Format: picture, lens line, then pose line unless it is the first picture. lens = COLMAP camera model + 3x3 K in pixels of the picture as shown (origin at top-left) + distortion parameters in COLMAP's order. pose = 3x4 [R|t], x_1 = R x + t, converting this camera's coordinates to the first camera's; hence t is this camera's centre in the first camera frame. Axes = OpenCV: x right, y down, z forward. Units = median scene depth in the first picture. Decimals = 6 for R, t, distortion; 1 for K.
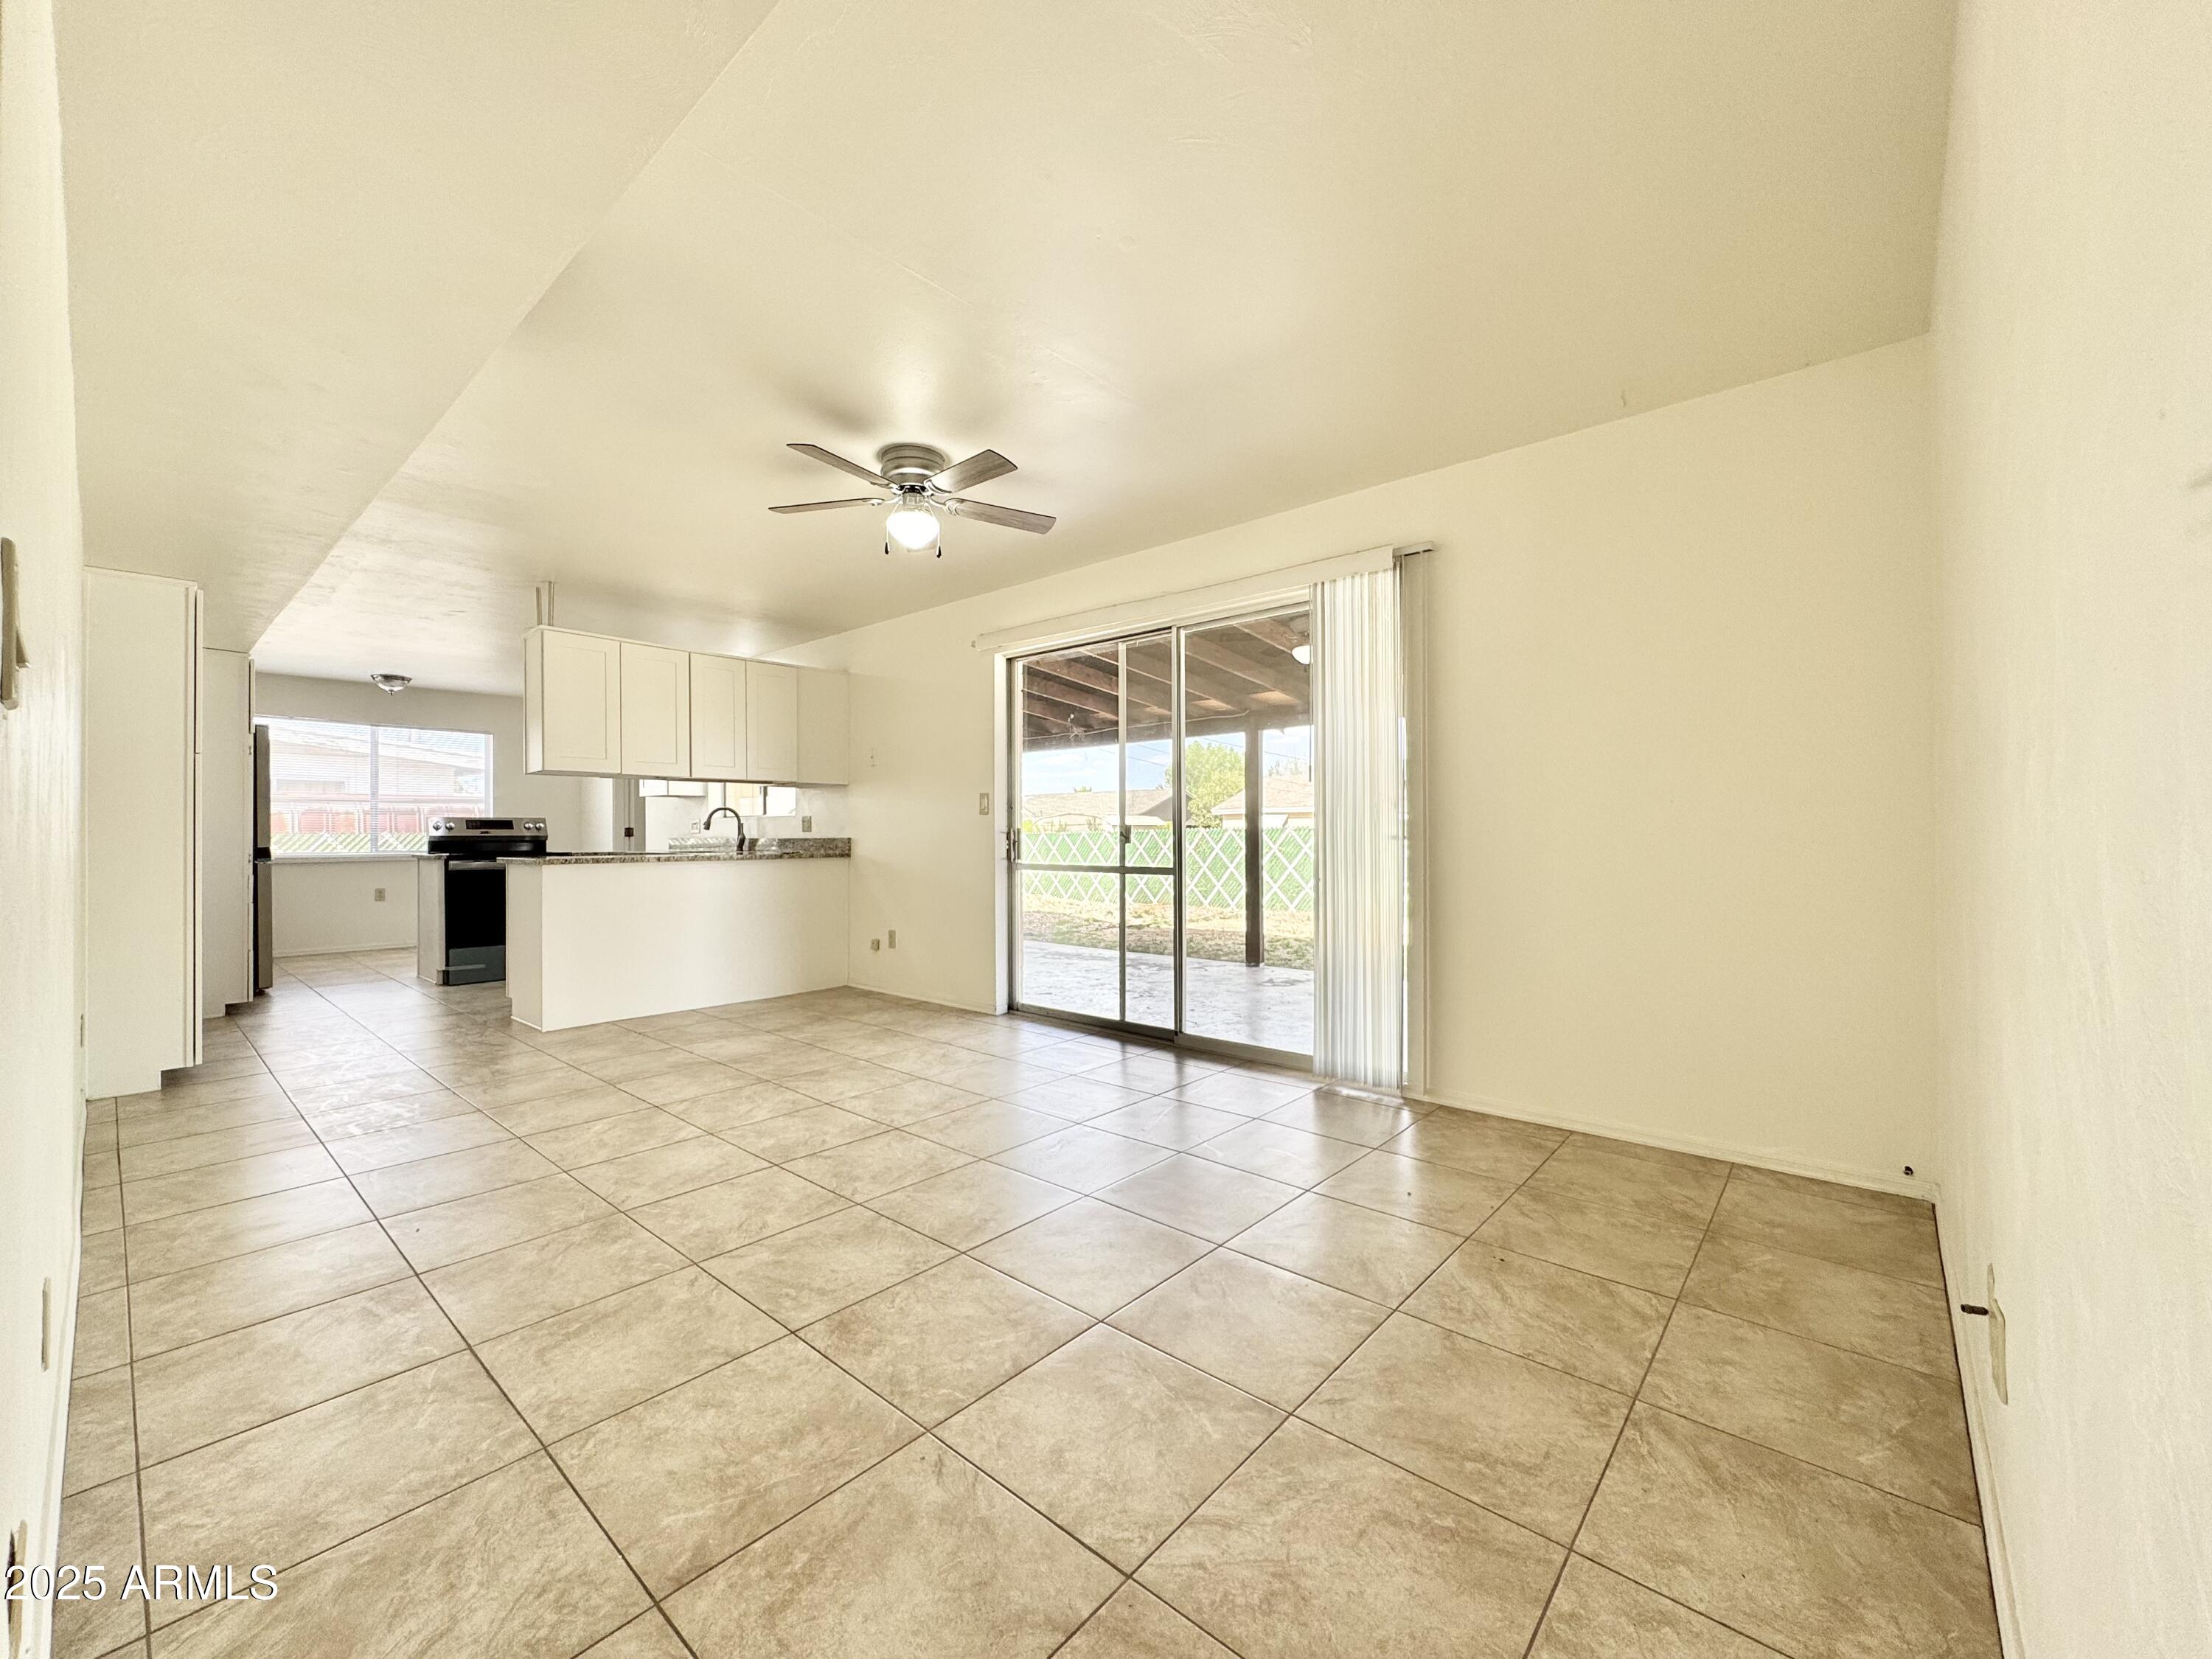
lens RADIAL K [[882.4, 0, 1108.6], [0, 882.4, 835.6], [0, 0, 1]] dist [-0.009232, 0.000465]
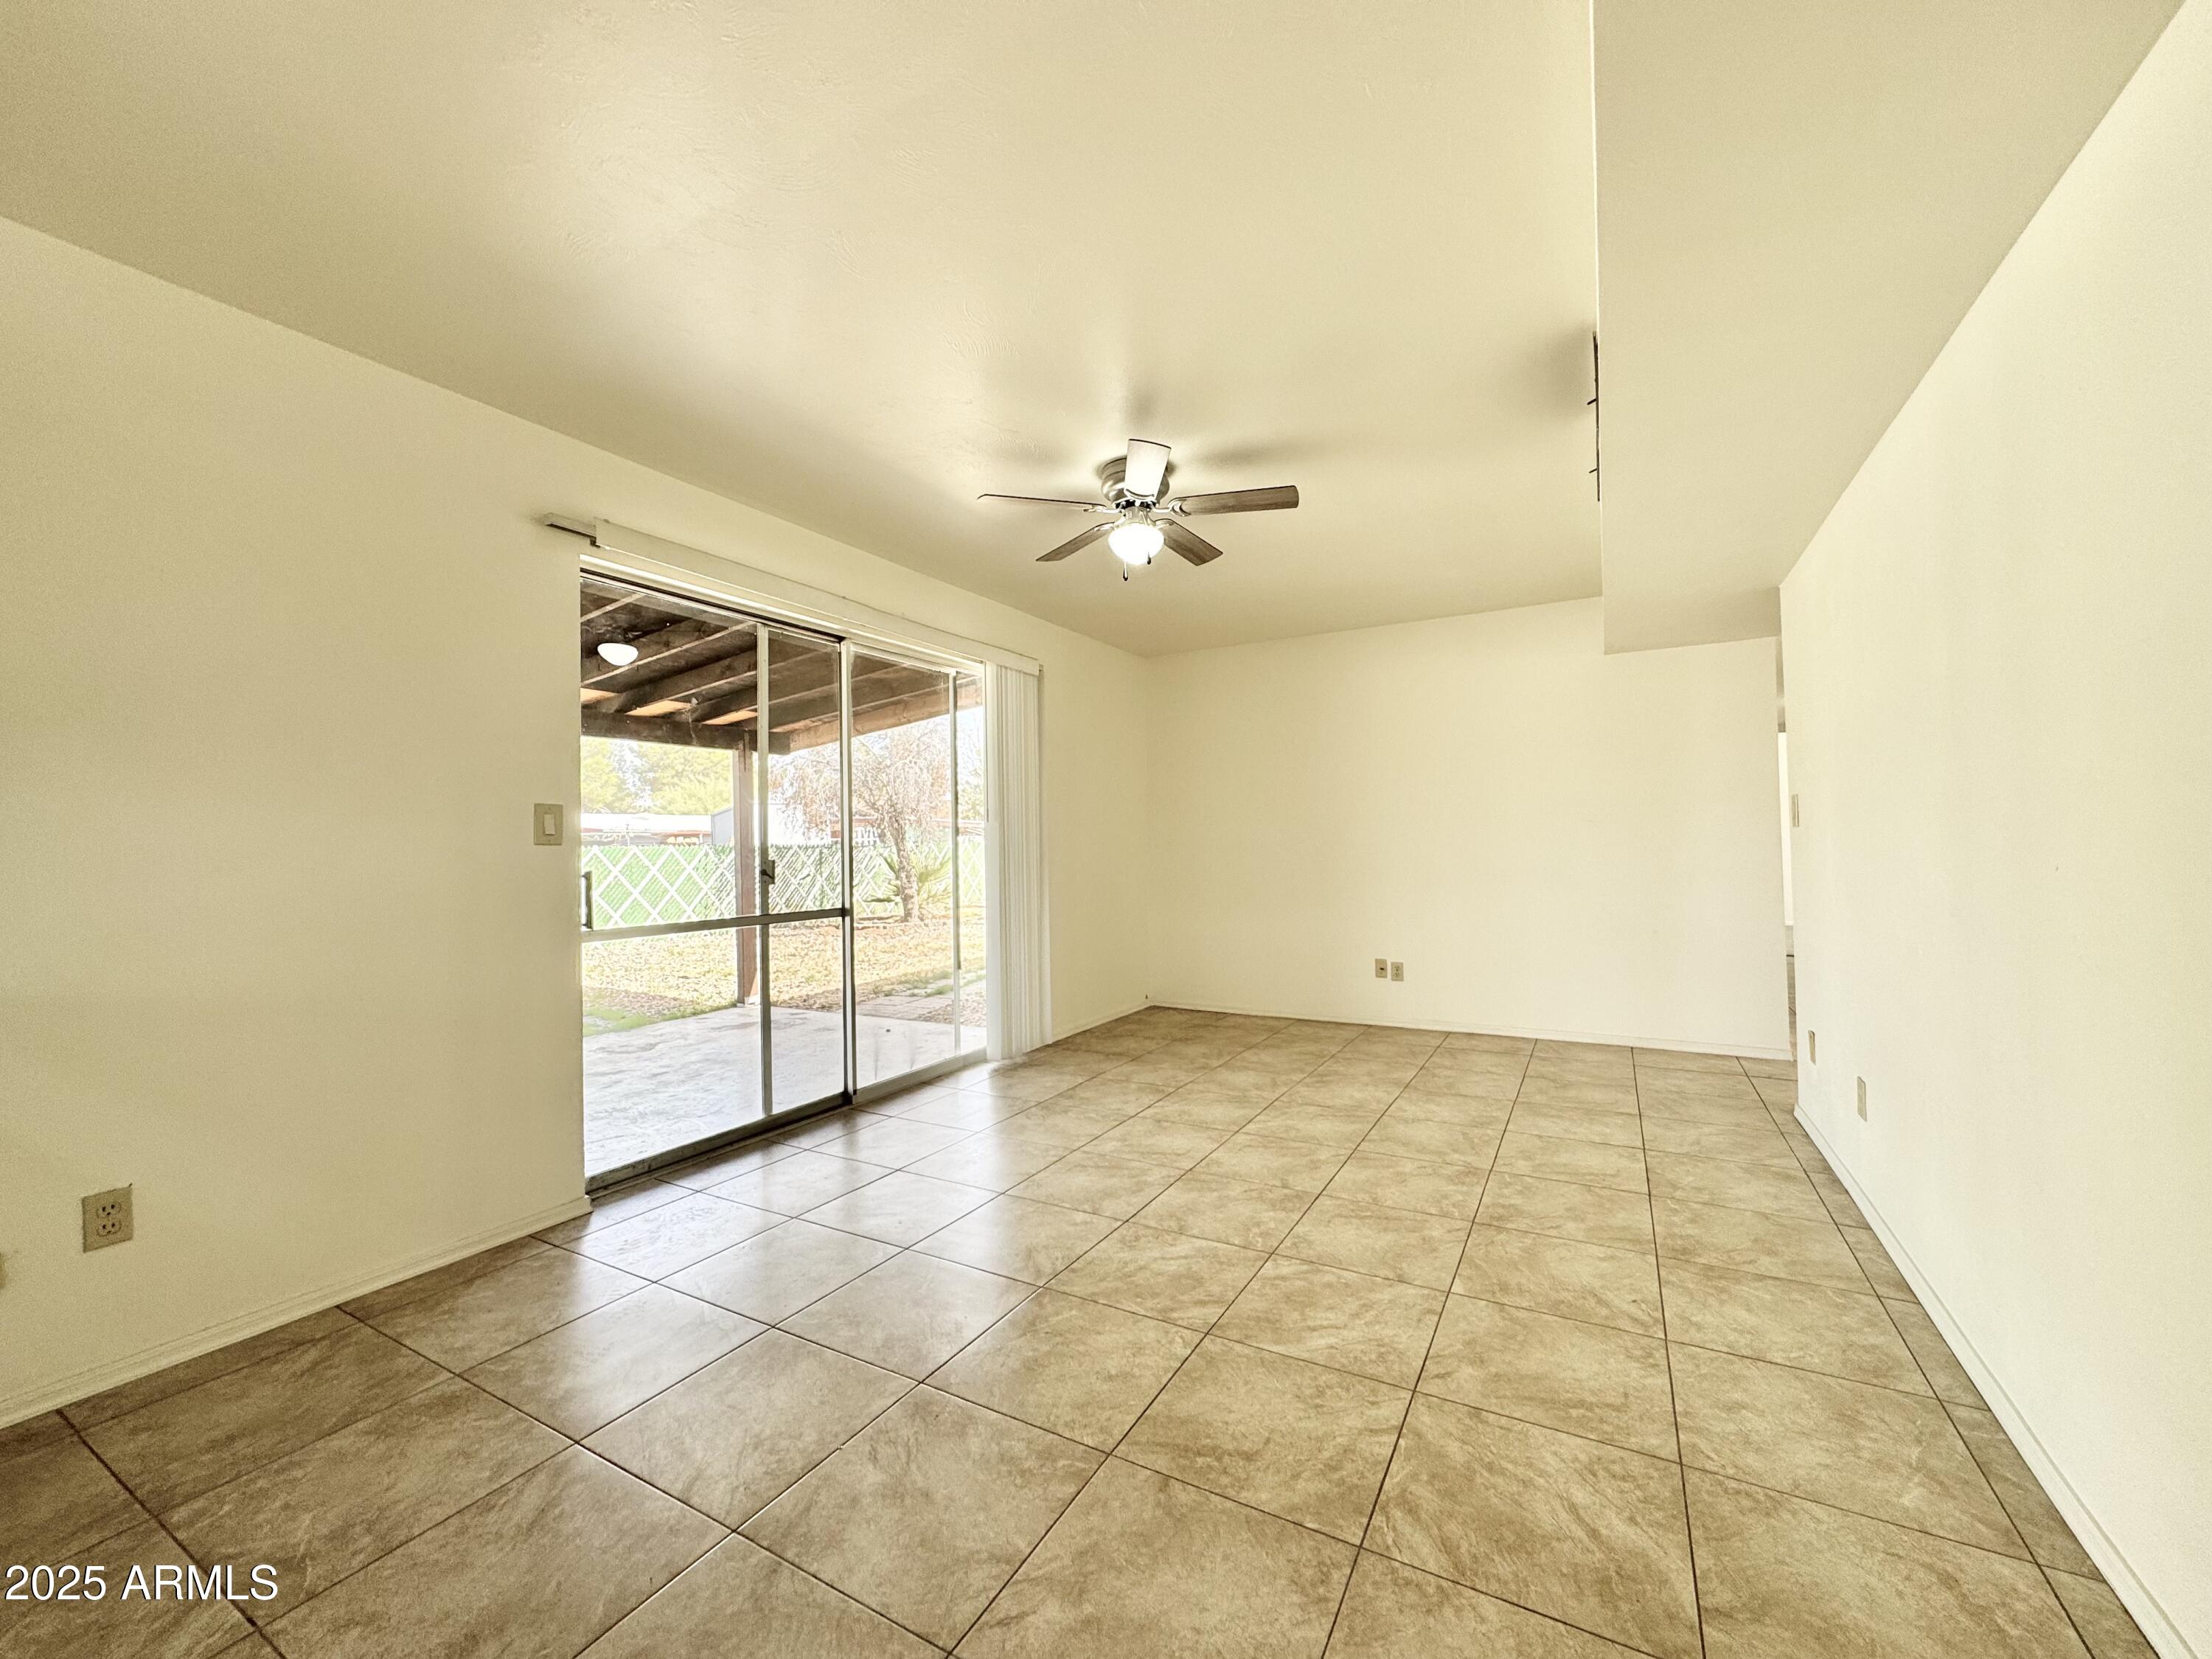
lens RADIAL K [[882.4, 0, 1107.4], [0, 882.4, 818.7], [0, 0, 1]] dist [-0.009232, 0.000465]
pose [[-0.195671, 0.035045, 0.980043, -1.204983], [0.022664, 0.999256, -0.031207, -0.026833], [-0.980408, 0.016106, -0.196320, 1.291887]]
